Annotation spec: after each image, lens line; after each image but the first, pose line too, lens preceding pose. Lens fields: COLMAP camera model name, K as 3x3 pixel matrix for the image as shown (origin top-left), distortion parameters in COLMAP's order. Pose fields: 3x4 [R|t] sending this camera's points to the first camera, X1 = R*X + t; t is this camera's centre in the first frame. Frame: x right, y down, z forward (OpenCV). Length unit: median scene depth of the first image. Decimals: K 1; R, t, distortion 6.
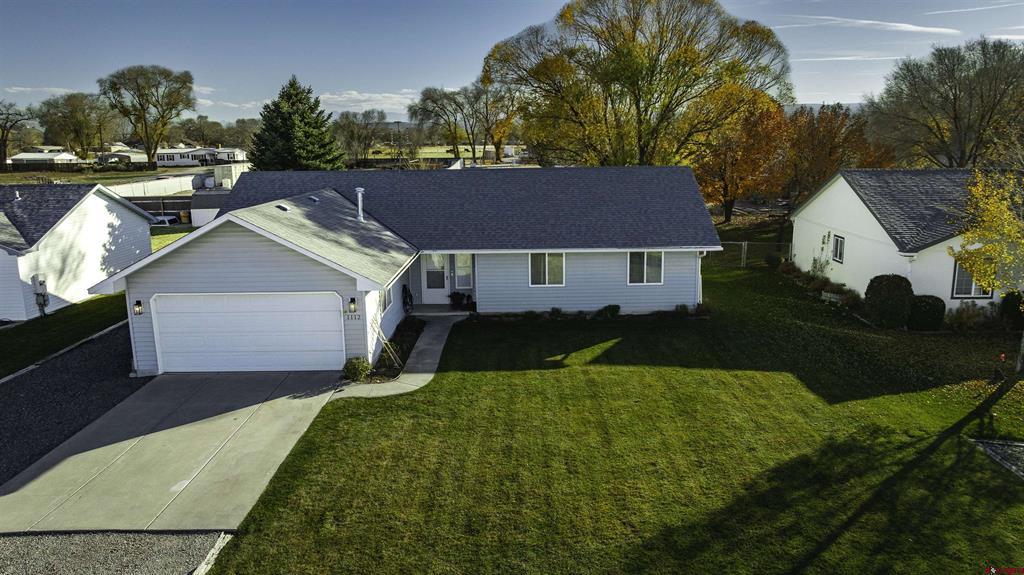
lens RADIAL K [[742.4, 0, 512.0], [0, 742.4, 287.5], [0, 0, 1]] dist [-0.012191, -0.001472]
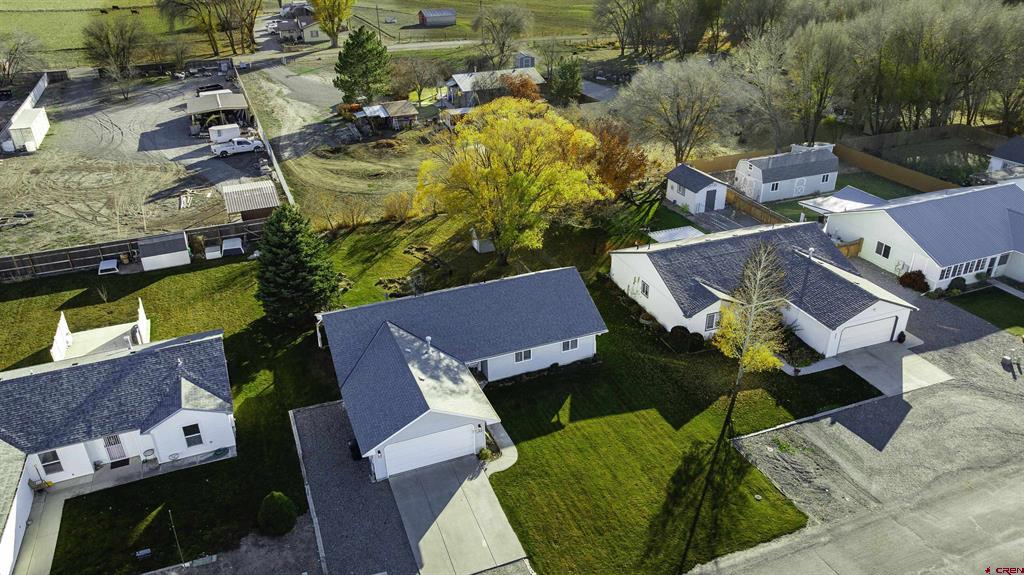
lens RADIAL K [[737.2, 0, 505.4], [0, 737.2, 289.0], [0, 0, 1]] dist [-0.017588, 0.002190]
pose [[0.927510, -0.173732, 0.330972, -0.715972], [0.077239, 0.955395, 0.285050, -0.879382], [-0.365732, -0.238823, 0.899558, -0.768038]]
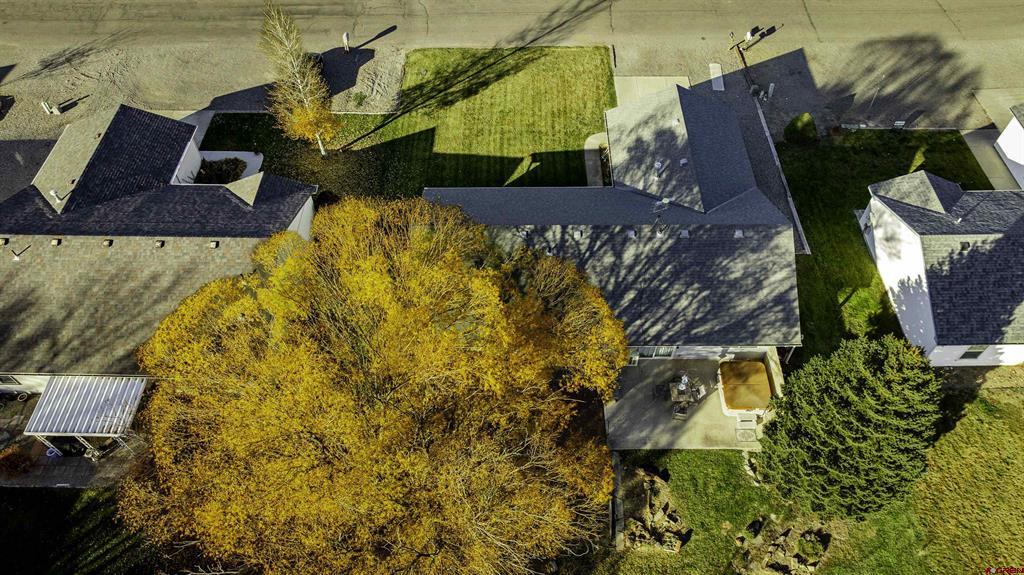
lens RADIAL K [[726.6, 0, 505.7], [0, 726.6, 288.2], [0, 0, 1]] dist [-0.012016, -0.003194]
pose [[-0.999921, 0.011286, 0.005589, 0.132714], [0.010087, 0.451970, 0.891976, -1.615293], [0.007541, 0.891962, -0.452048, 2.270988]]
